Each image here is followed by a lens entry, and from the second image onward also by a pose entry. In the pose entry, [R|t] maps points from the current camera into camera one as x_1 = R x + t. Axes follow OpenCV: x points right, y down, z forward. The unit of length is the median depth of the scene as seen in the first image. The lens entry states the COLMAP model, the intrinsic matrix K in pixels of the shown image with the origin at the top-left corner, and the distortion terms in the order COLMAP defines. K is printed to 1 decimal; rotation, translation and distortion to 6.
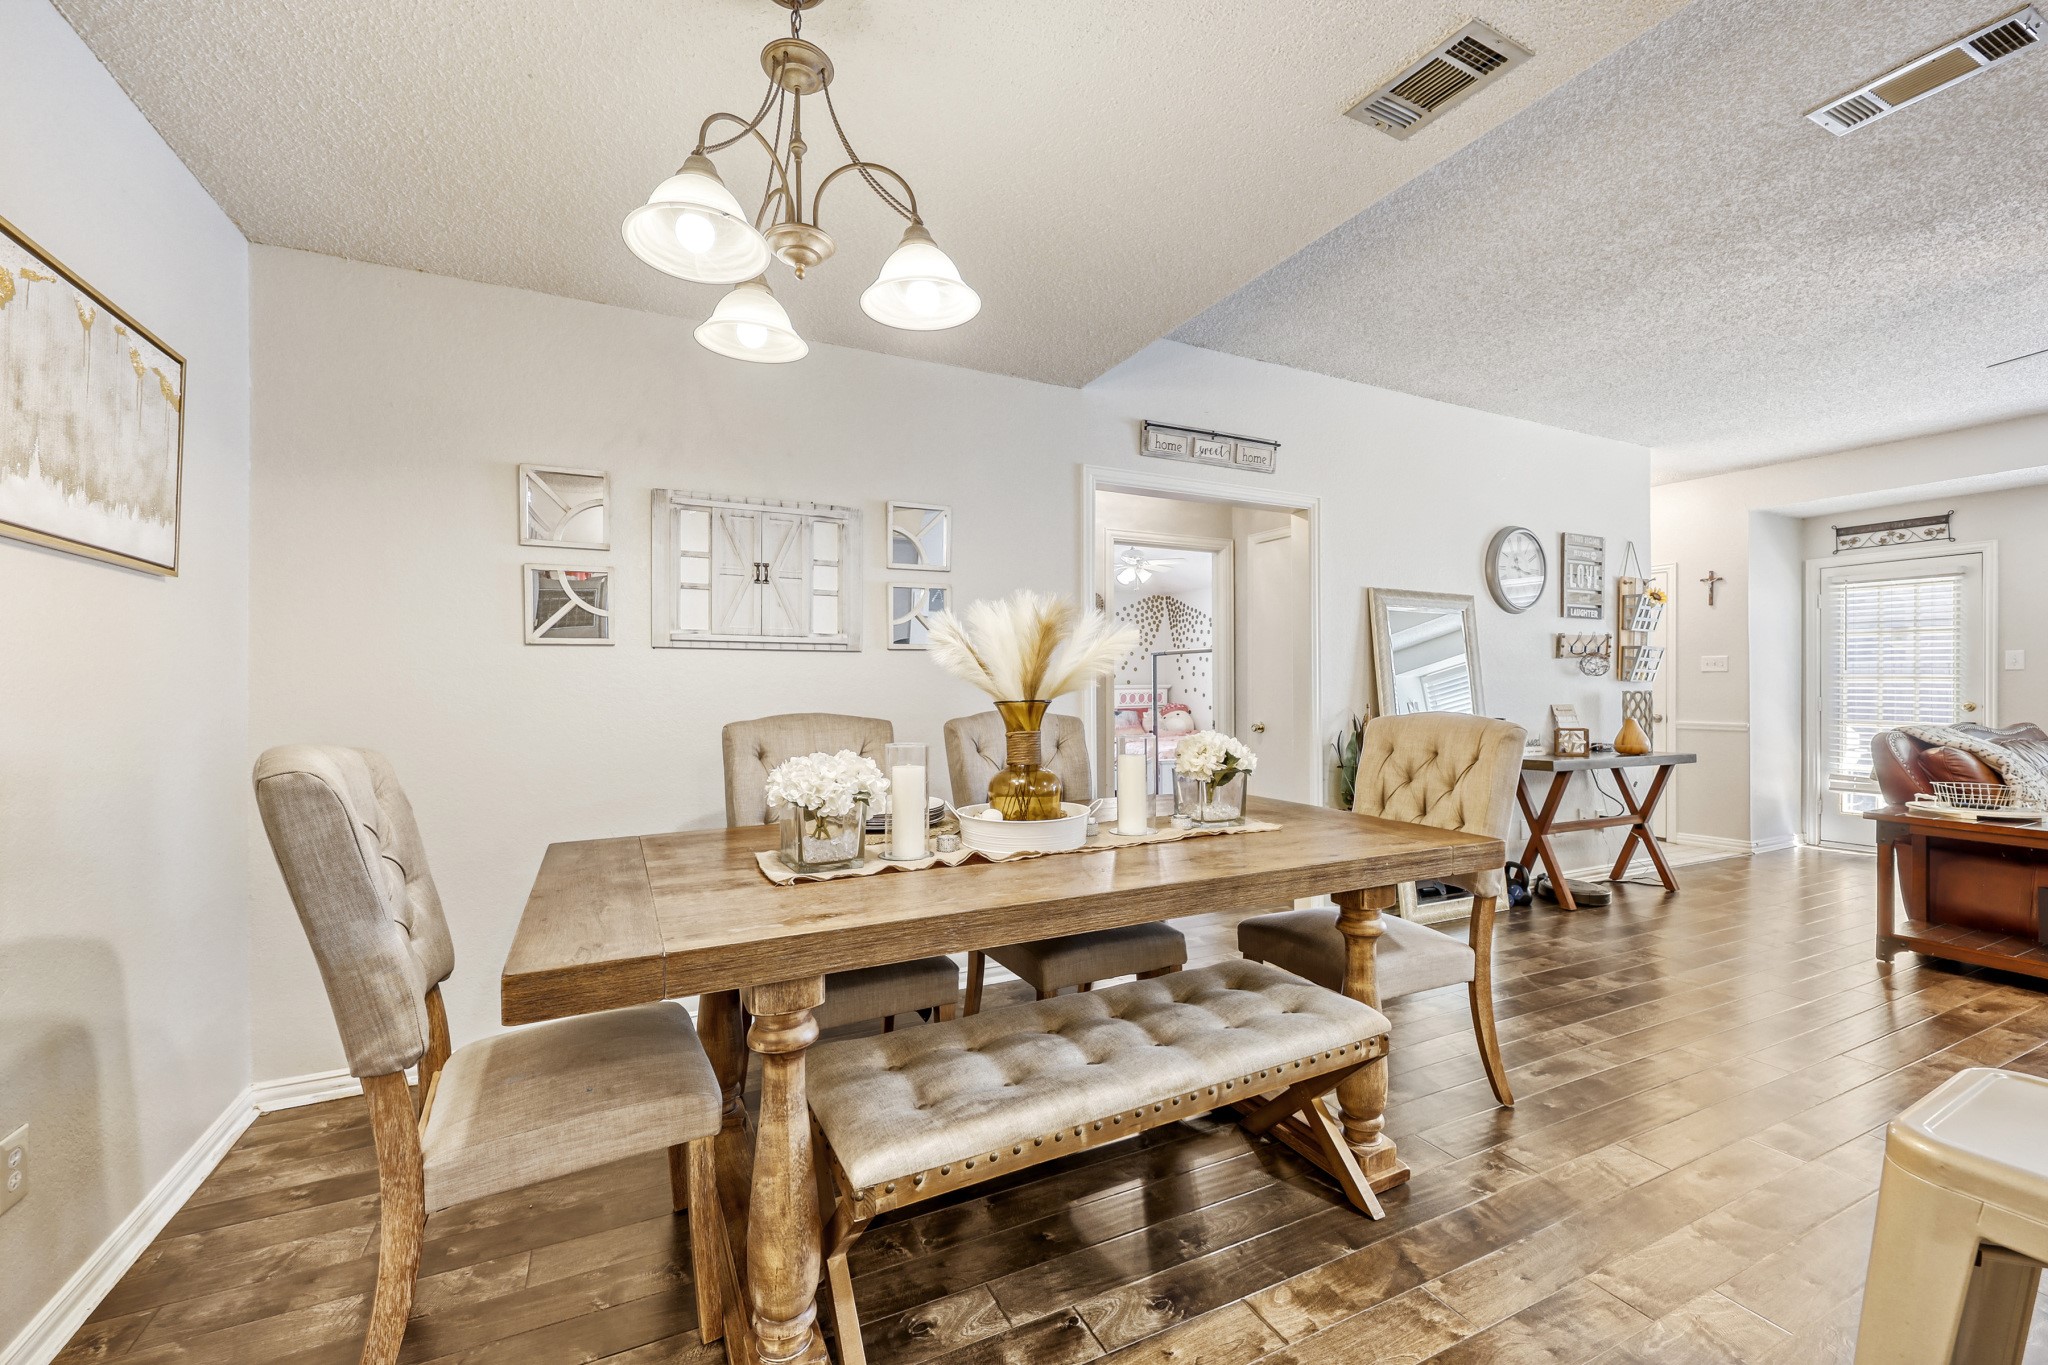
lens RADIAL K [[824.3, 0, 1018.6], [0, 824.3, 685.2], [0, 0, 1]] dist [-0.000956, -0.000032]
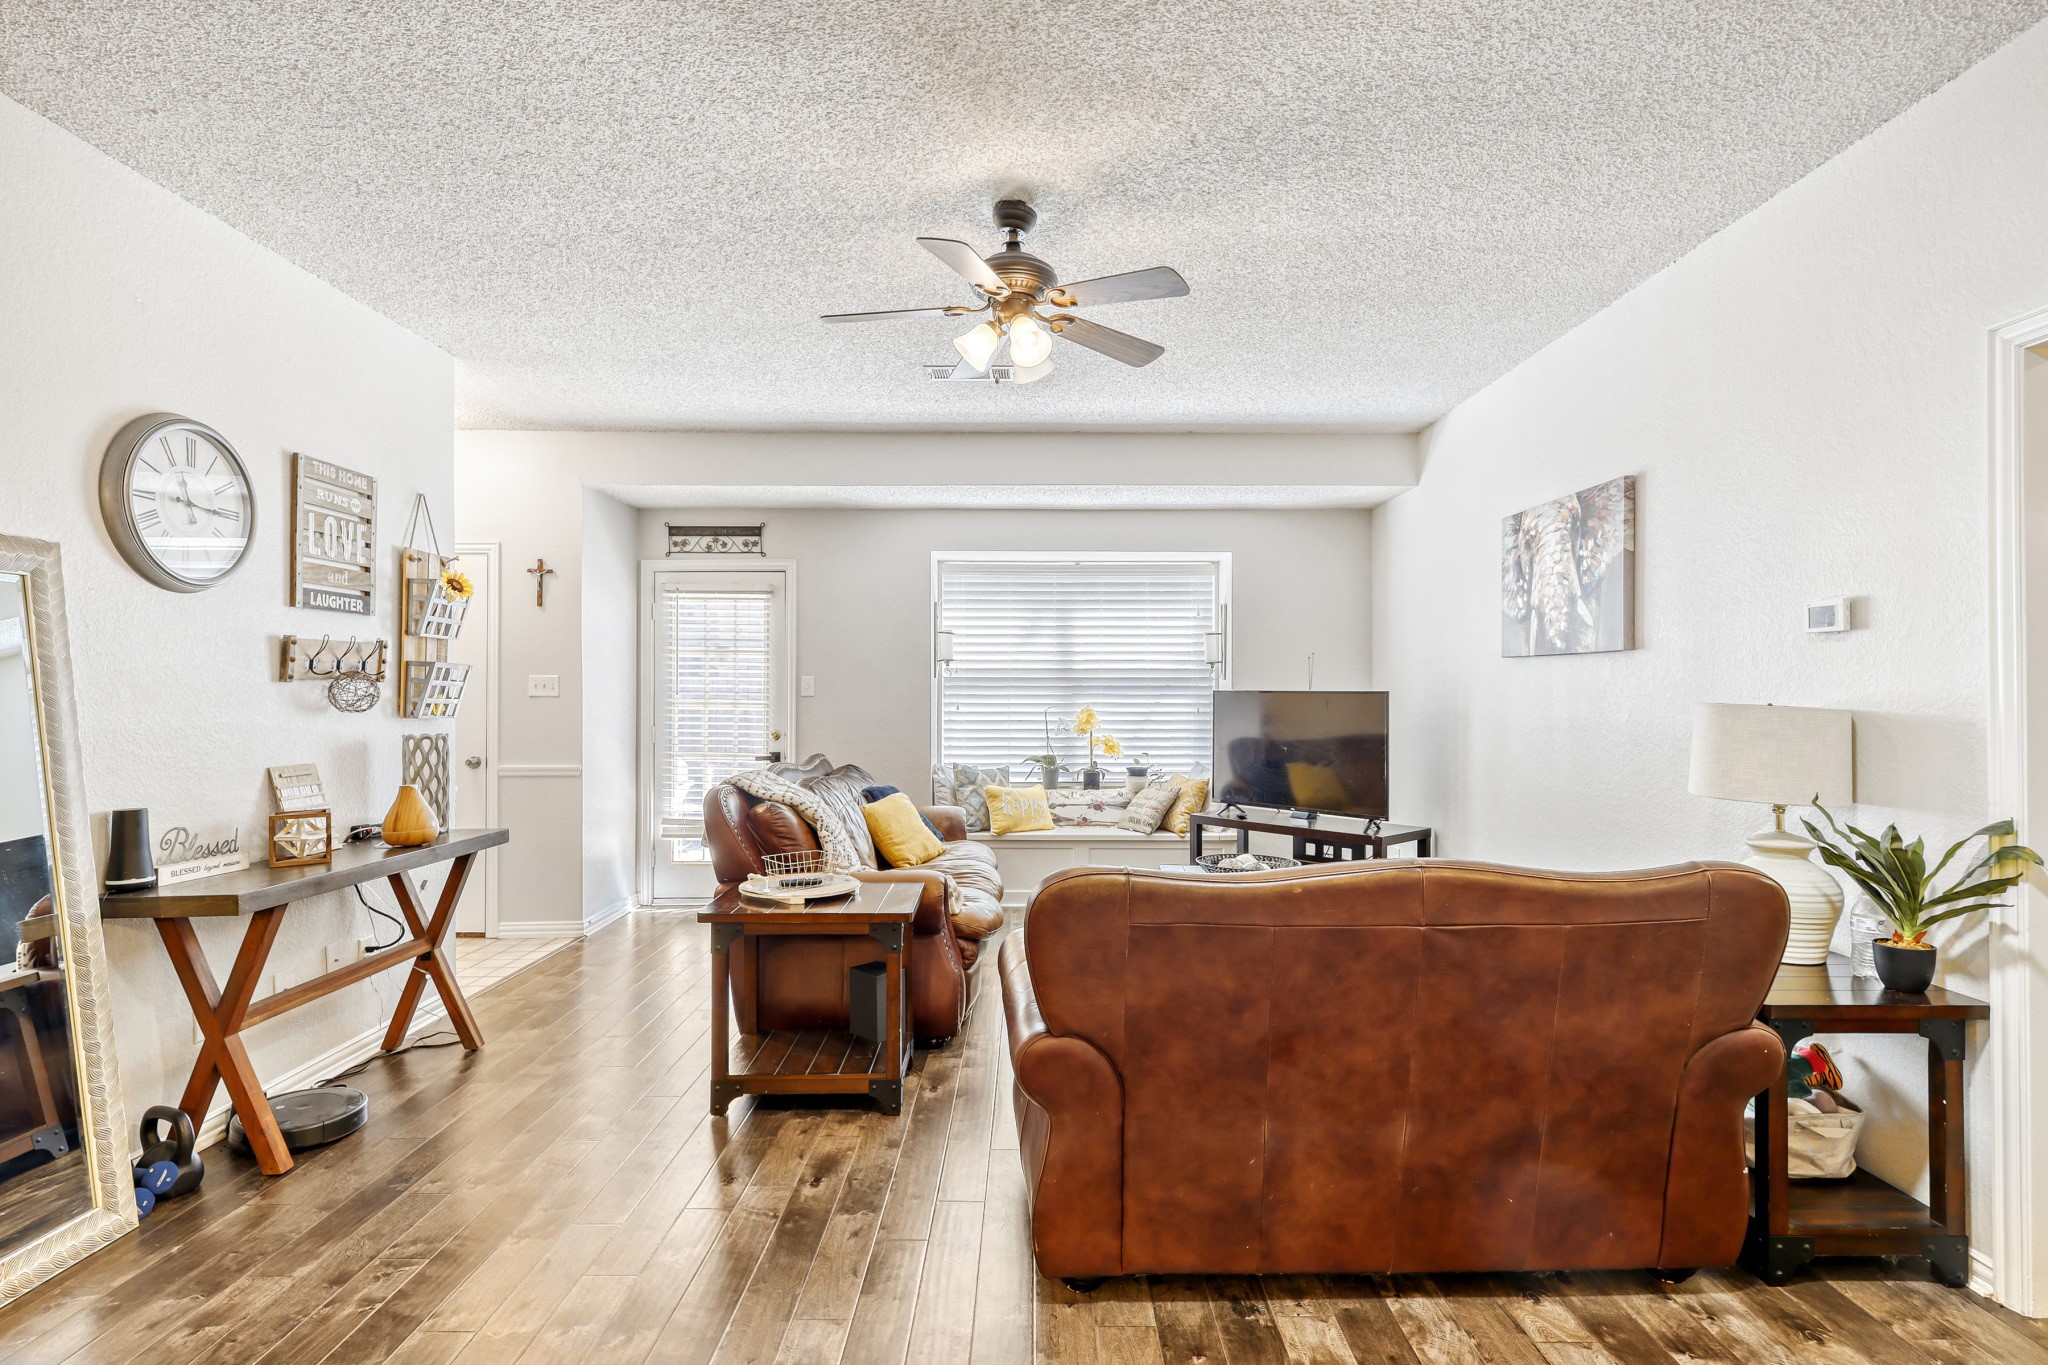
lens RADIAL K [[1020.4, 0, 1033.0], [0, 1020.4, 685.8], [0, 0, 1]] dist [0.002968, -0.000448]
pose [[0.430116, 0.005018, 0.902760, 0.256901], [-0.001183, 0.999987, -0.004994, -0.026894], [-0.902773, 0.001080, 0.430116, 0.261007]]
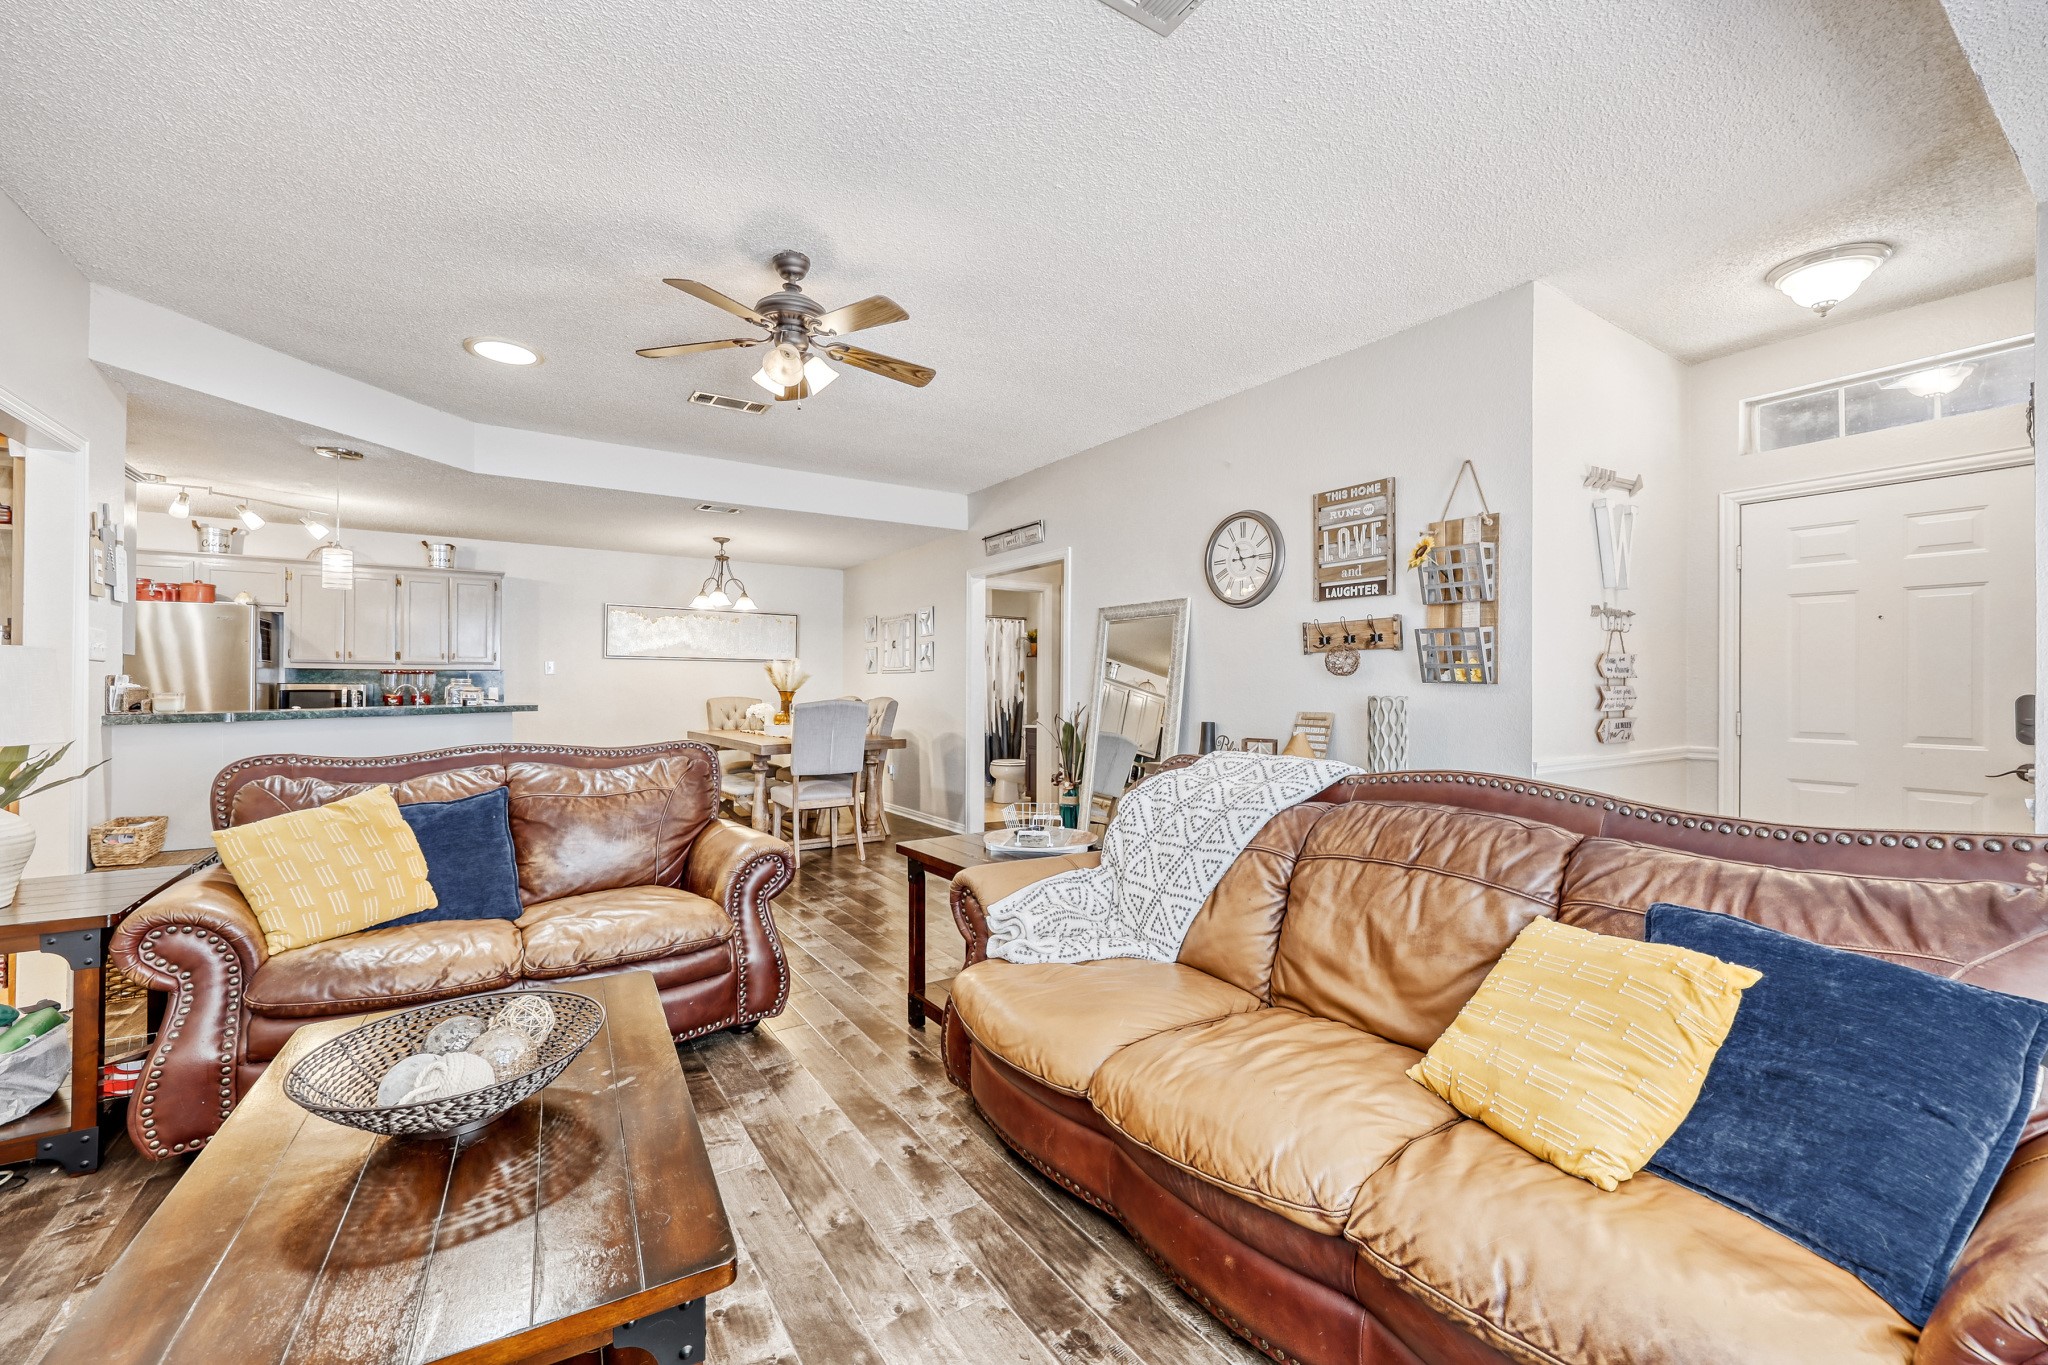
lens RADIAL K [[831.8, 0, 1026.7], [0, 831.8, 681.8], [0, 0, 1]] dist [-0.001382, -0.000160]
pose [[0.137790, -0.002517, -0.990458, 1.409561], [-0.000538, 0.999996, -0.002616, -0.003807], [0.990461, 0.000893, 0.137788, 0.615587]]
